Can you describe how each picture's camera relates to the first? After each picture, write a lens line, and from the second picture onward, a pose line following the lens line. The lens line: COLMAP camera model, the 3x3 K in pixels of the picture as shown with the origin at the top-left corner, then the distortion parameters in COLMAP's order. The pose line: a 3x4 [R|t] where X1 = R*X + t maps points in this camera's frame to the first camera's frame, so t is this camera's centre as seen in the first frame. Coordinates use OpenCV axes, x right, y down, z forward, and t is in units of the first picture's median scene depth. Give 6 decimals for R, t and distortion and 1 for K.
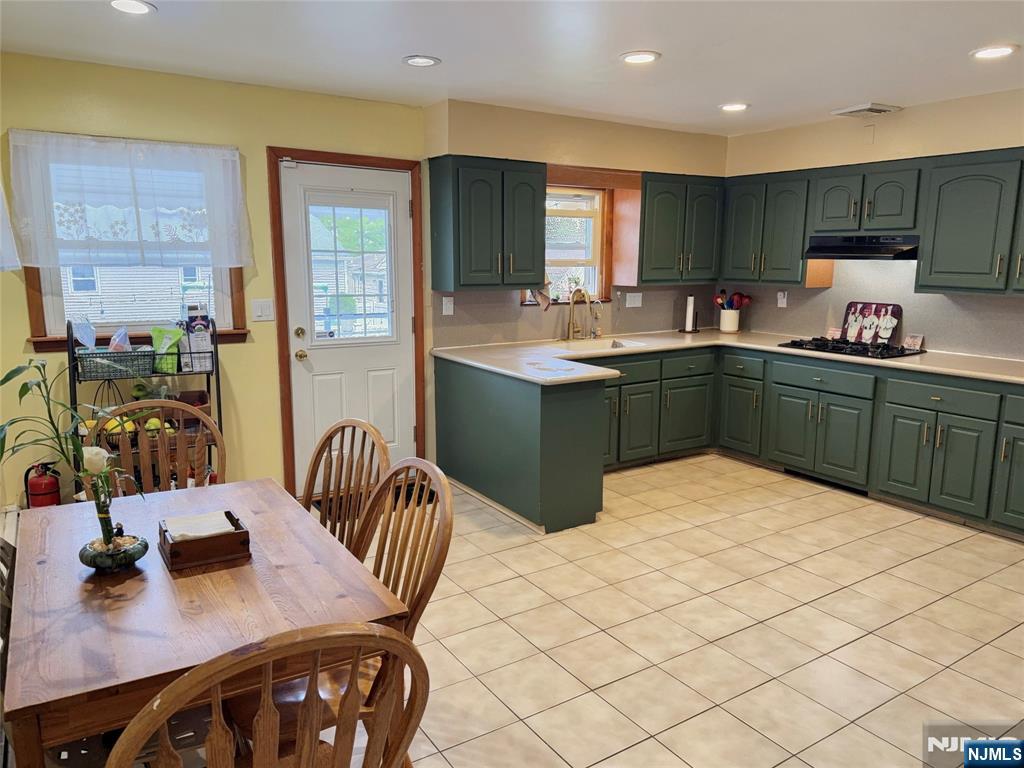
lens RADIAL K [[725.0, 0, 509.8], [0, 725.0, 389.4], [0, 0, 1]] dist [0.074619, -0.089418]
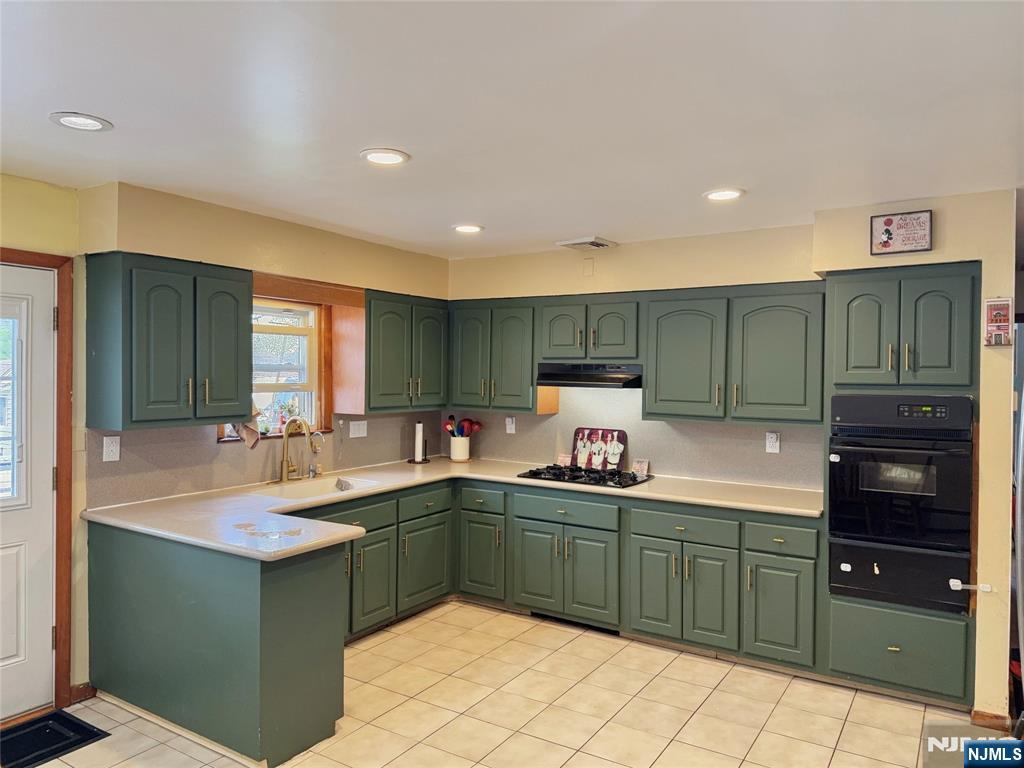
lens RADIAL K [[725.0, 0, 517.5], [0, 725.0, 381.0], [0, 0, 1]] dist [0.074619, -0.089418]
pose [[0.907770, 0.001508, 0.419466, -0.025981], [0.068149, 0.986177, -0.151029, -0.044690], [-0.413896, 0.165686, 0.895119, 0.165333]]
